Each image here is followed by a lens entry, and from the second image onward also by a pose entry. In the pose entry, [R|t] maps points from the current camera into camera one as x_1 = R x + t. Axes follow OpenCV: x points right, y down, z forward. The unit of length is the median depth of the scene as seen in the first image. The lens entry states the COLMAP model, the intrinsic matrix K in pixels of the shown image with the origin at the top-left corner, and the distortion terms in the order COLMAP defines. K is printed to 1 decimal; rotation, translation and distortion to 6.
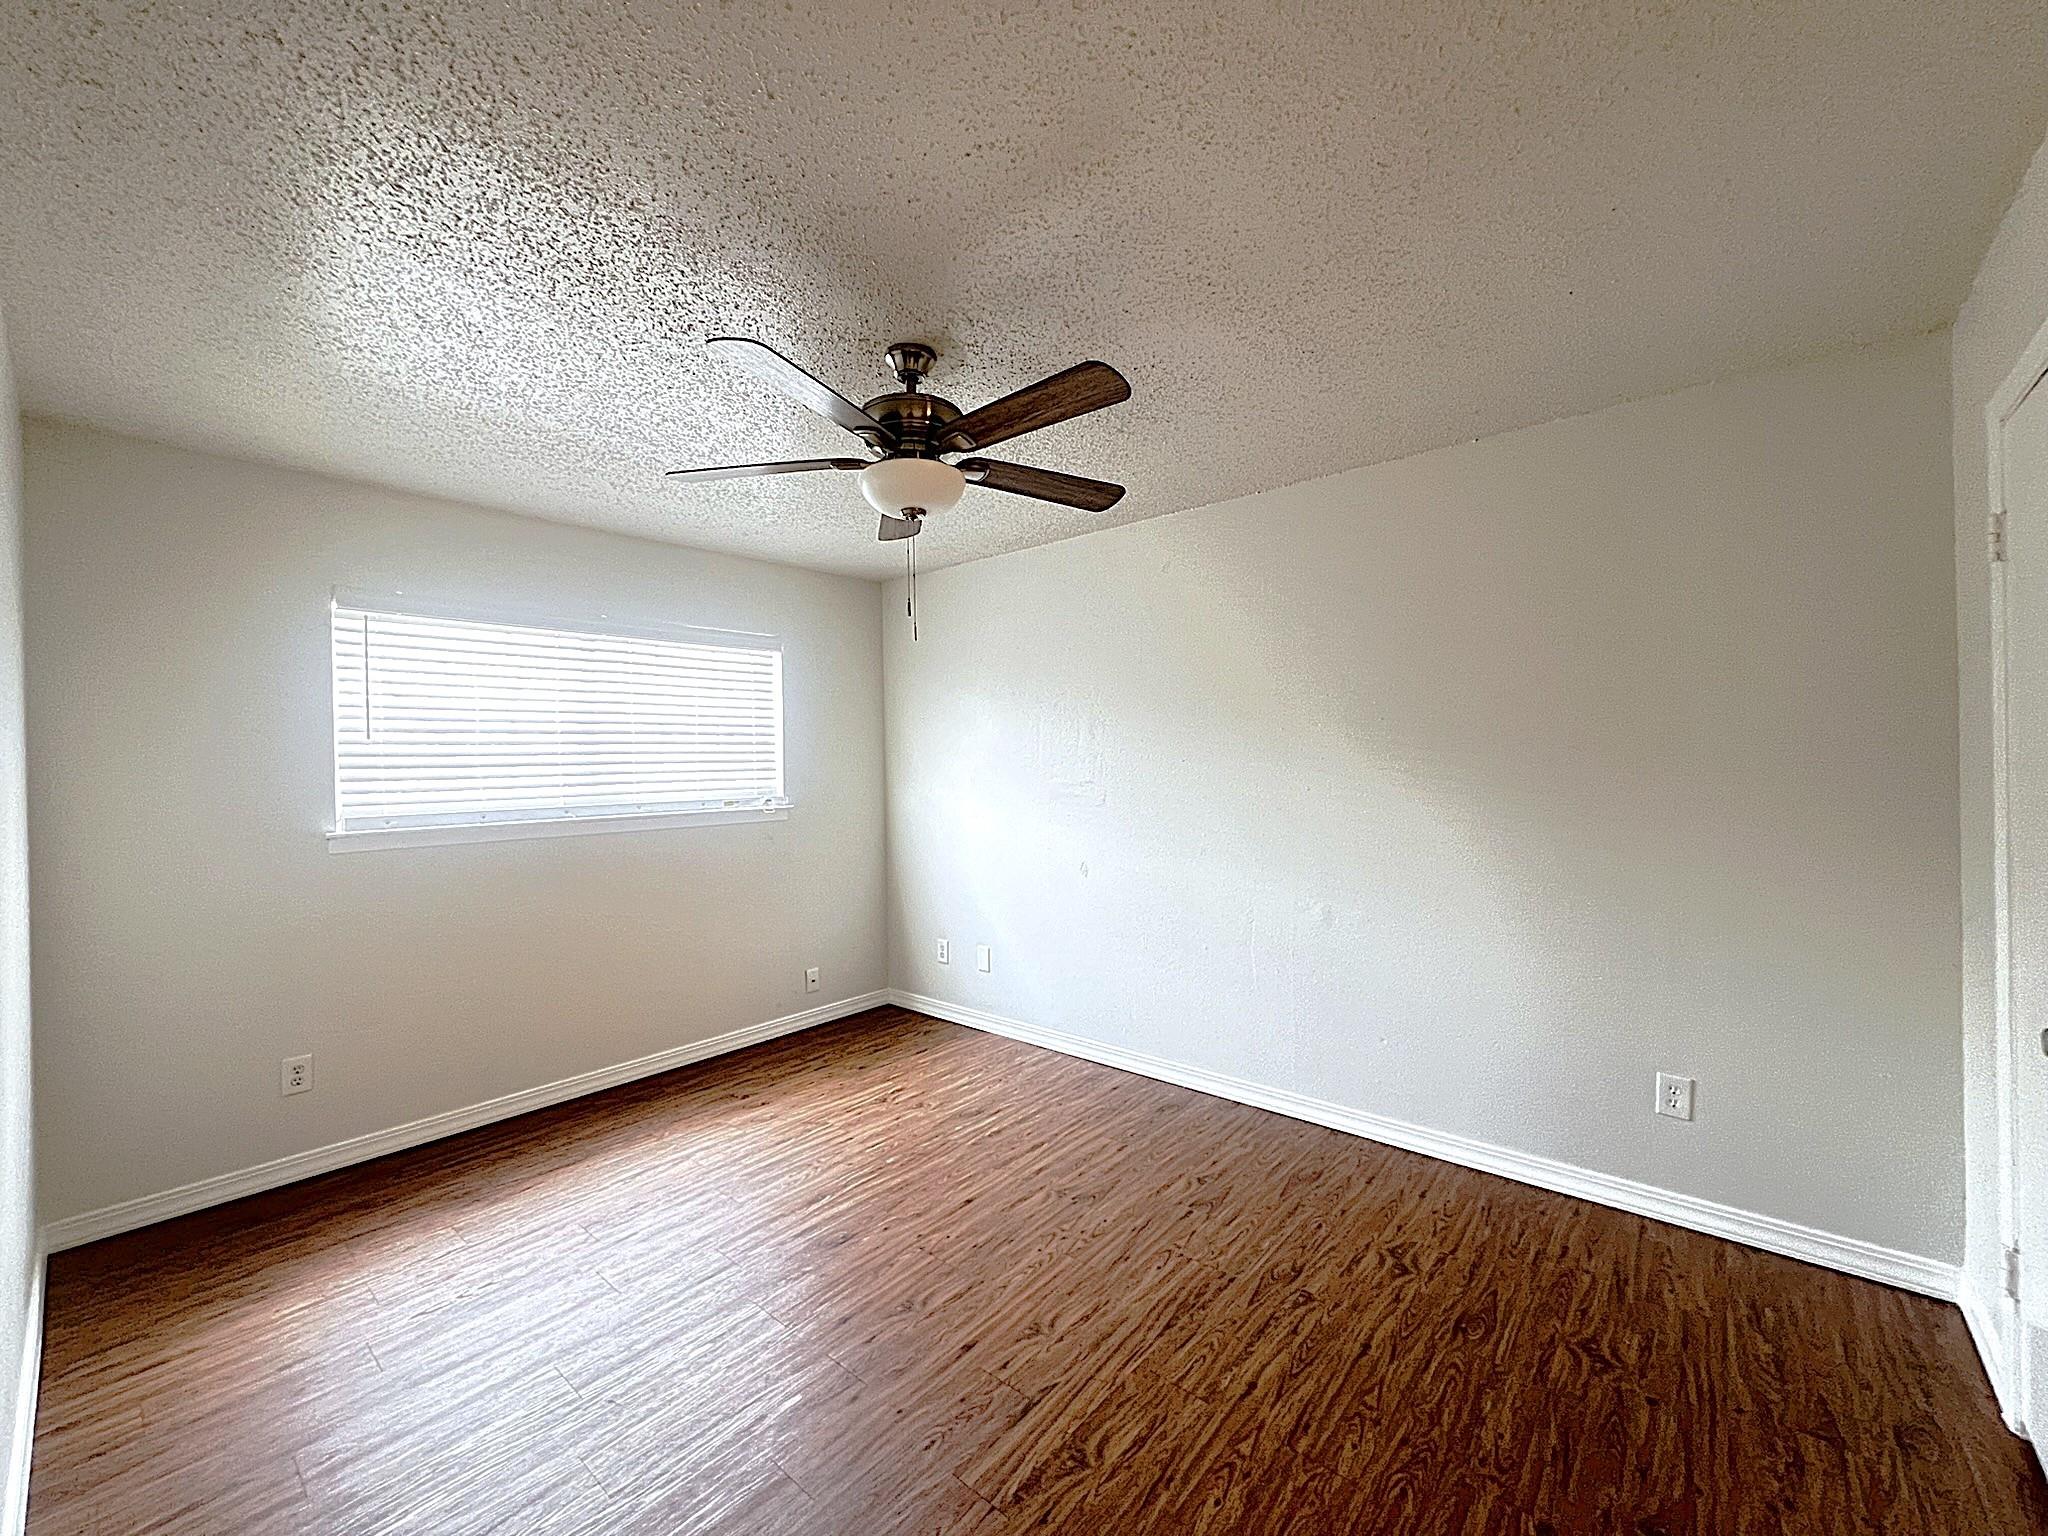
lens RADIAL K [[820.1, 0, 1023.4], [0, 820.1, 766.0], [0, 0, 1]] dist [-0.001996, 0.000675]
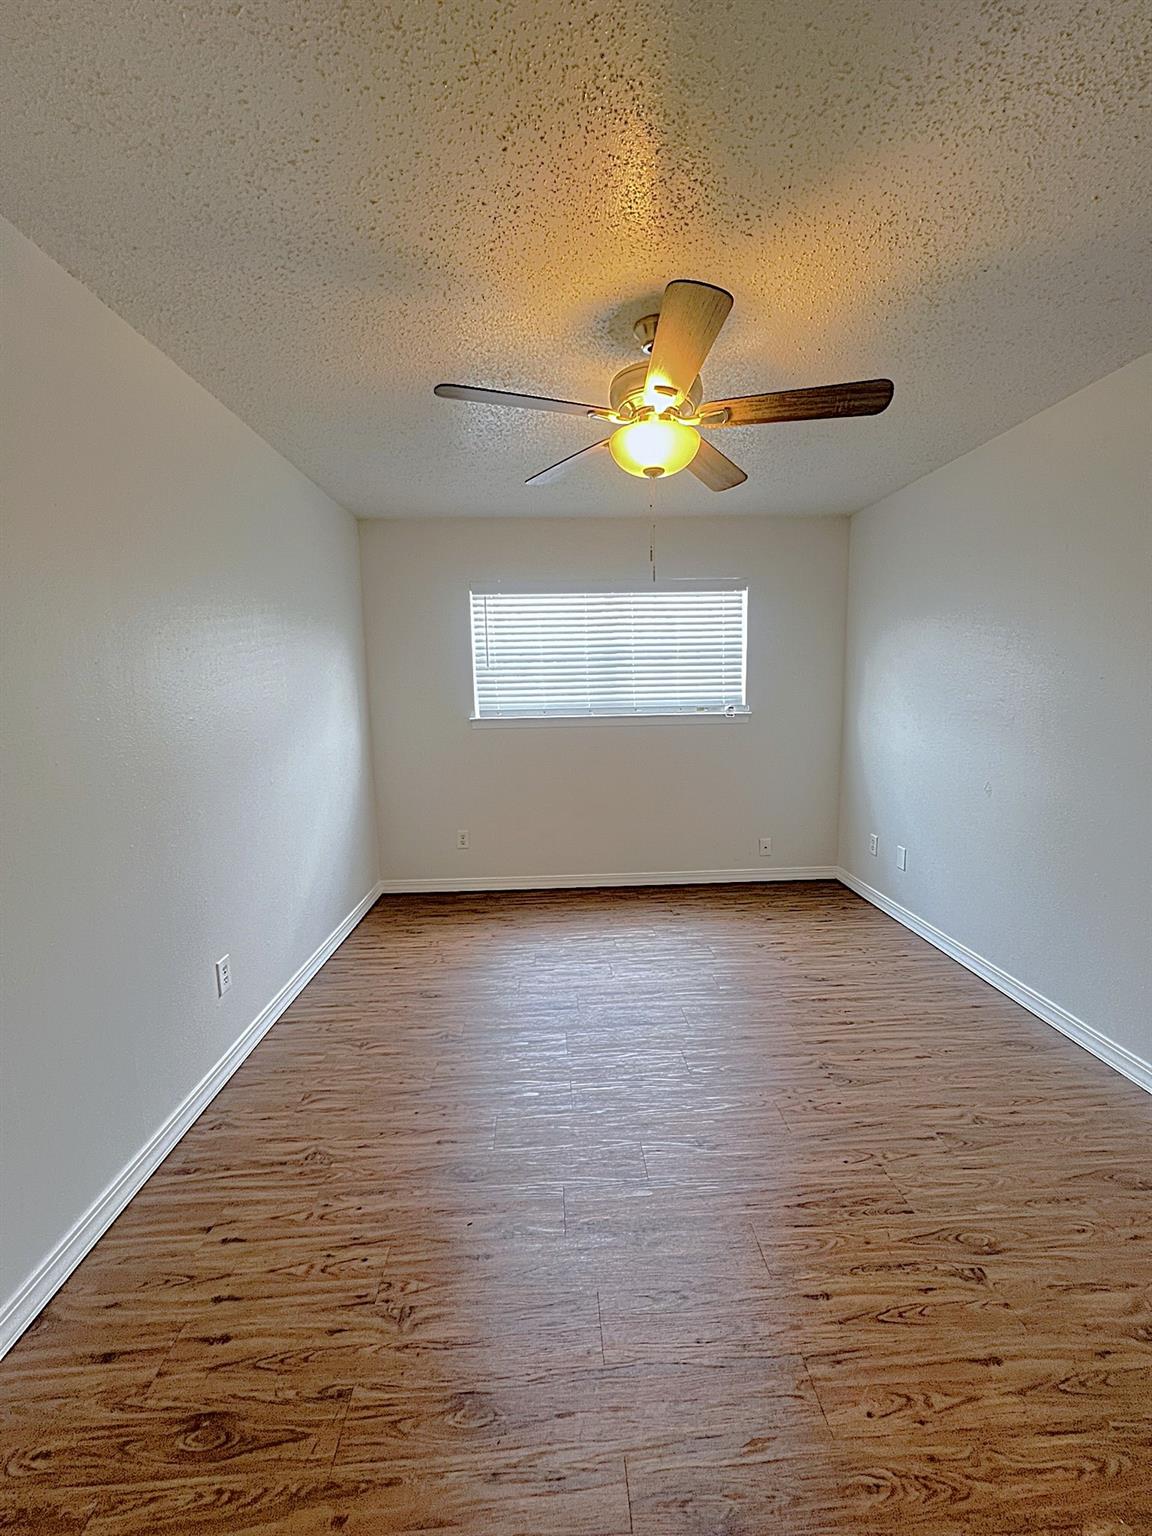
lens RADIAL K [[615.0, 0, 575.7], [0, 615.0, 766.0], [0, 0, 1]] dist [-0.001996, 0.000675]
pose [[0.694039, 0.101199, -0.712790, 0.275046], [0.001648, 0.989845, 0.142139, -0.006909], [0.719936, -0.099824, 0.686824, 0.156488]]
